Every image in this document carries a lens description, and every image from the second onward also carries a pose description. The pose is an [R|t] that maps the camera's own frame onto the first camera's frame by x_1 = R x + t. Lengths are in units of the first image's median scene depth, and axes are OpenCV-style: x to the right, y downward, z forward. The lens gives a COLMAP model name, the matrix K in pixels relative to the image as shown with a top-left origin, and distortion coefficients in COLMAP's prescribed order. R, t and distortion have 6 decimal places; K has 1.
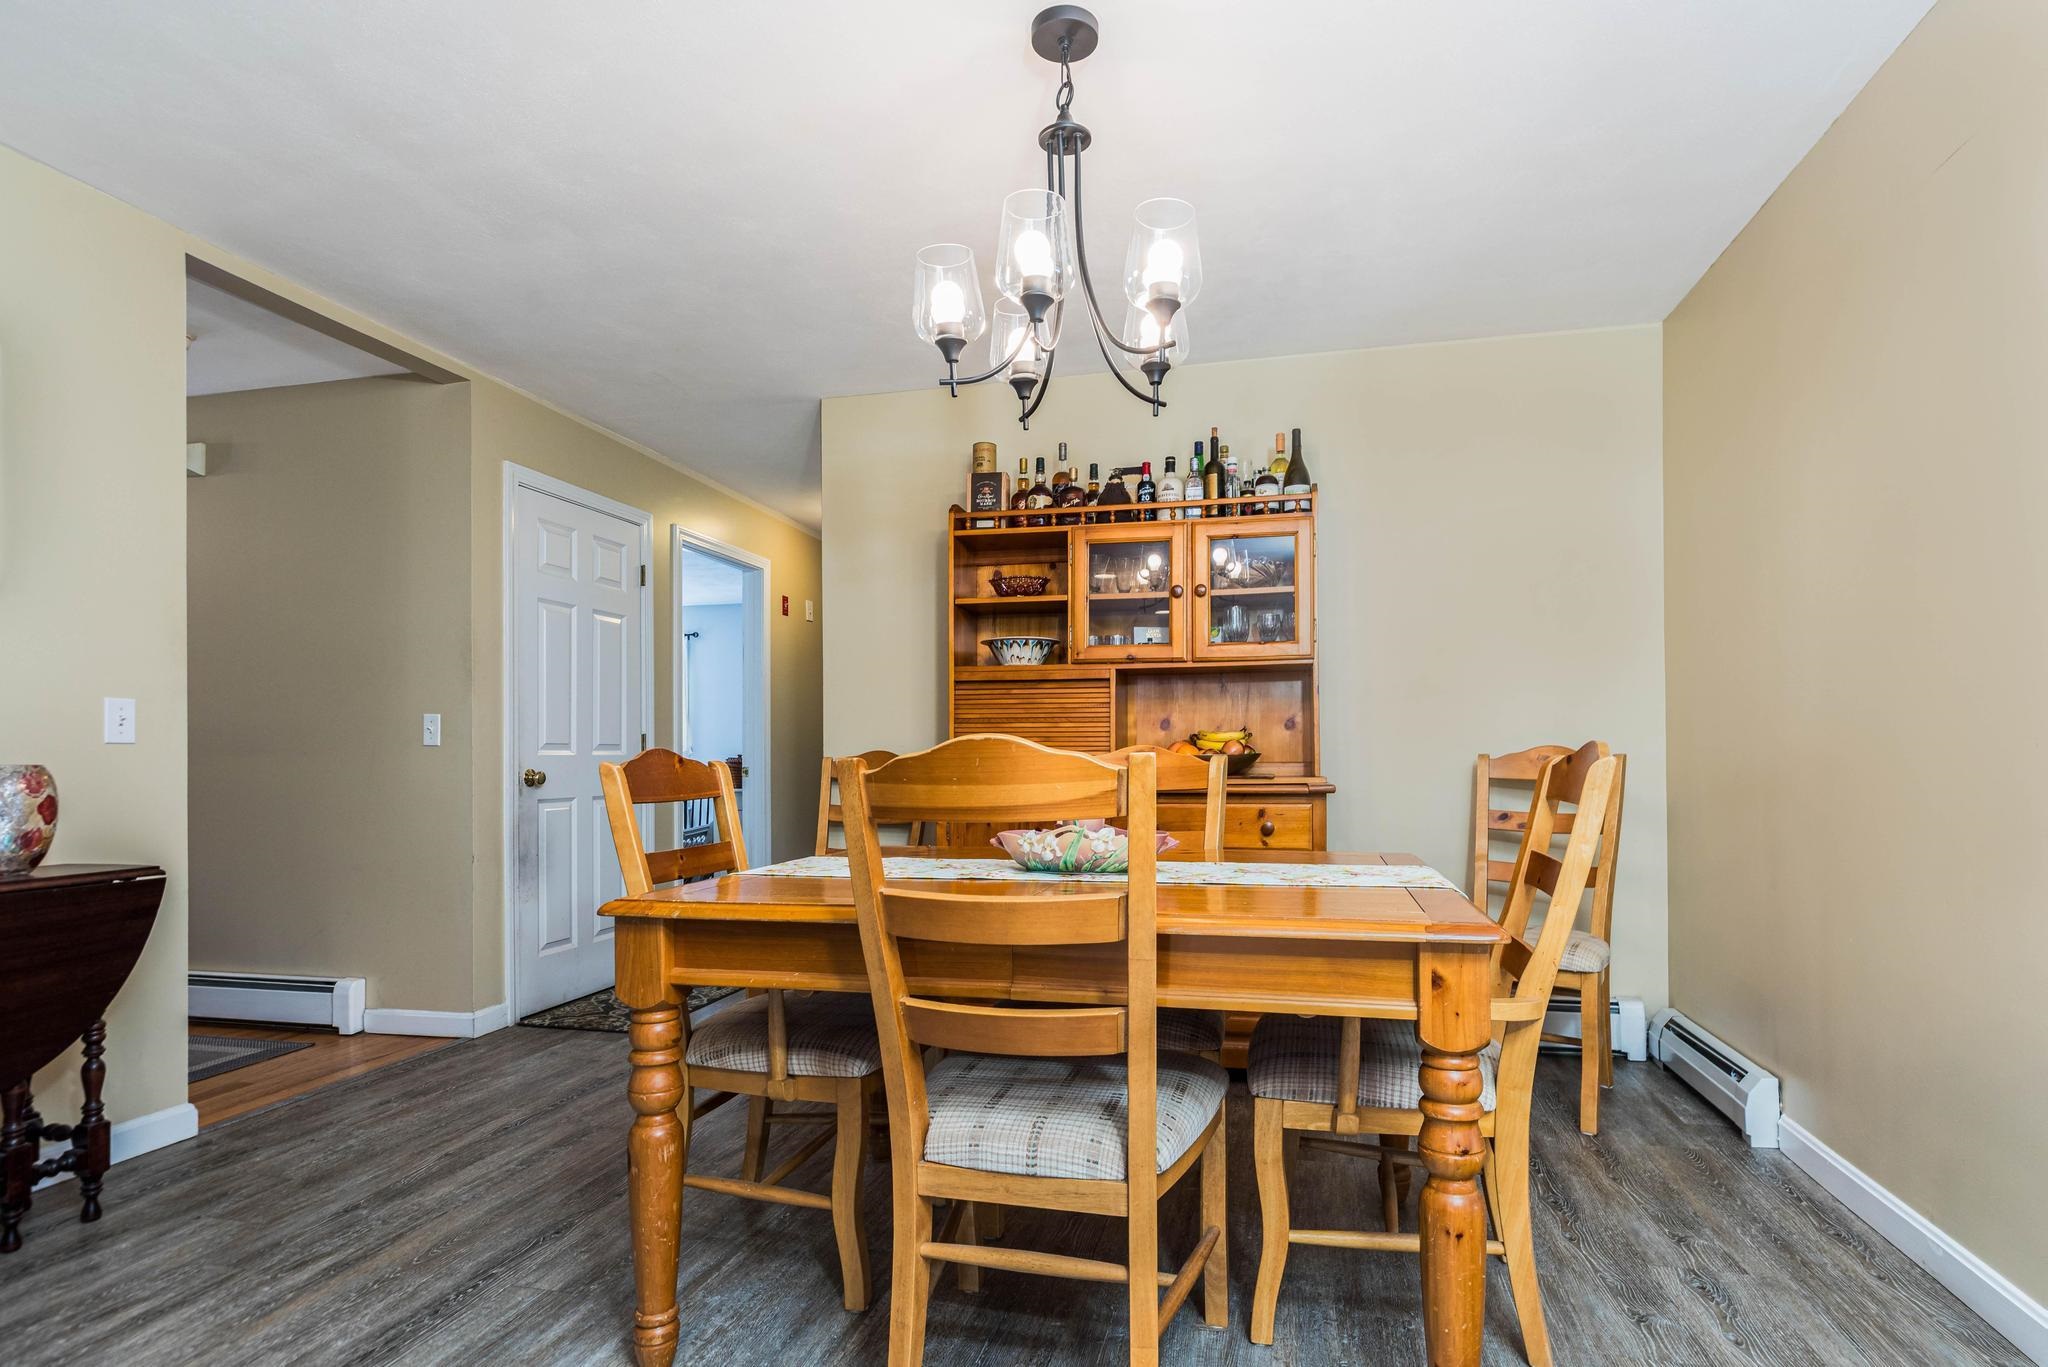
lens RADIAL K [[1034.1, 0, 1026.7], [0, 1034.1, 747.1], [0, 0, 1]] dist [0.000401, -0.001673]
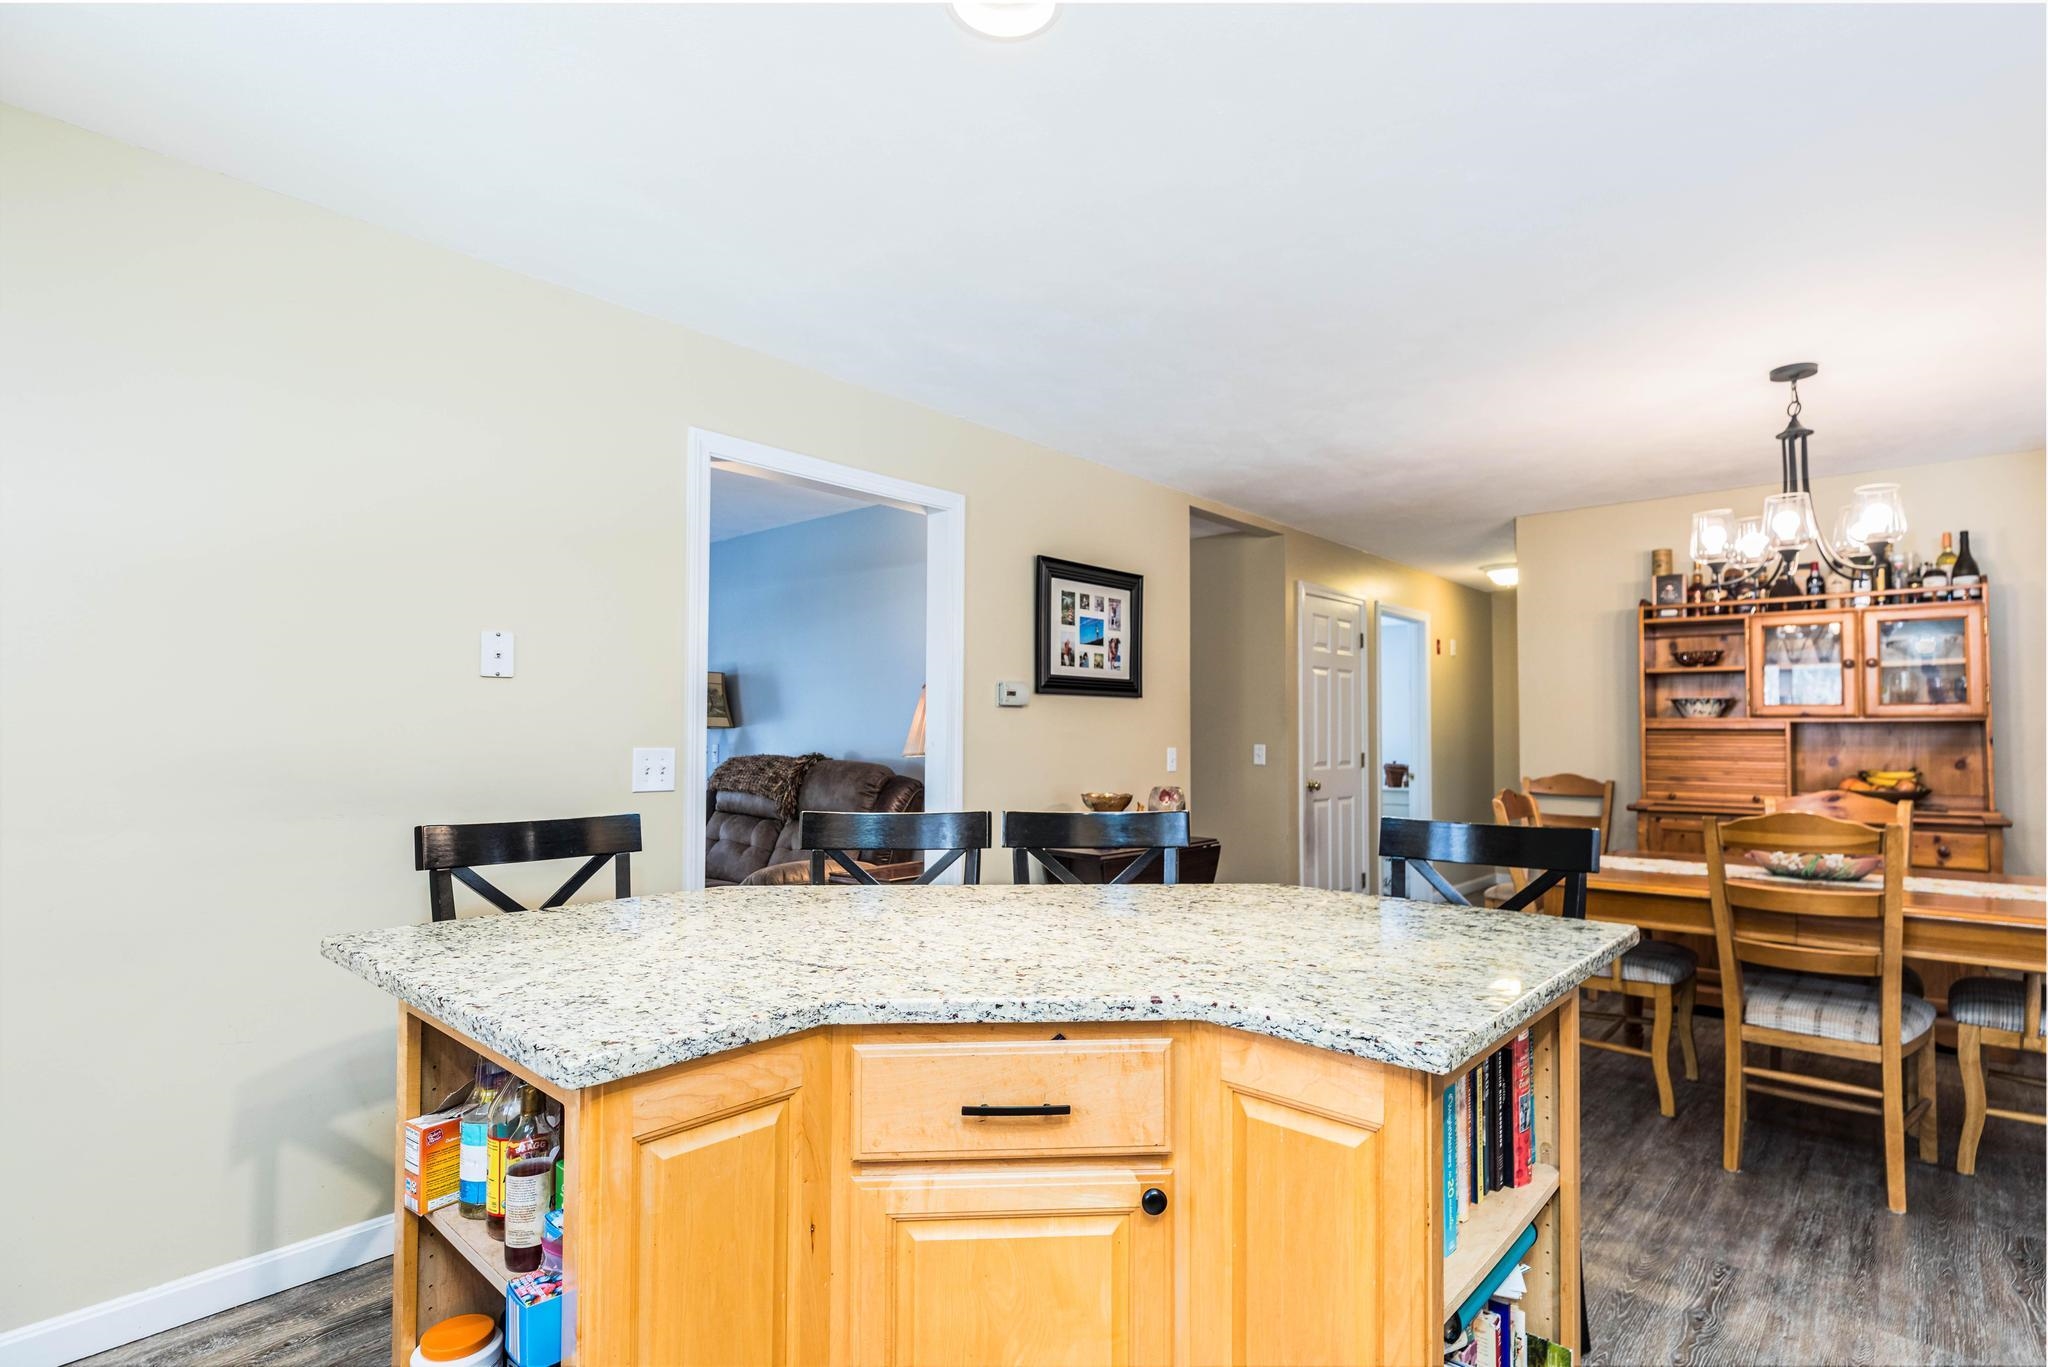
lens RADIAL K [[1034.1, 0, 1025.6], [0, 1034.1, 692.0], [0, 0, 1]] dist [0.000401, -0.001673]
pose [[0.896130, -0.006272, -0.443747, -0.203135], [-0.005419, 0.999671, -0.025073, -0.075731], [0.443759, 0.024874, 0.895801, -0.618714]]
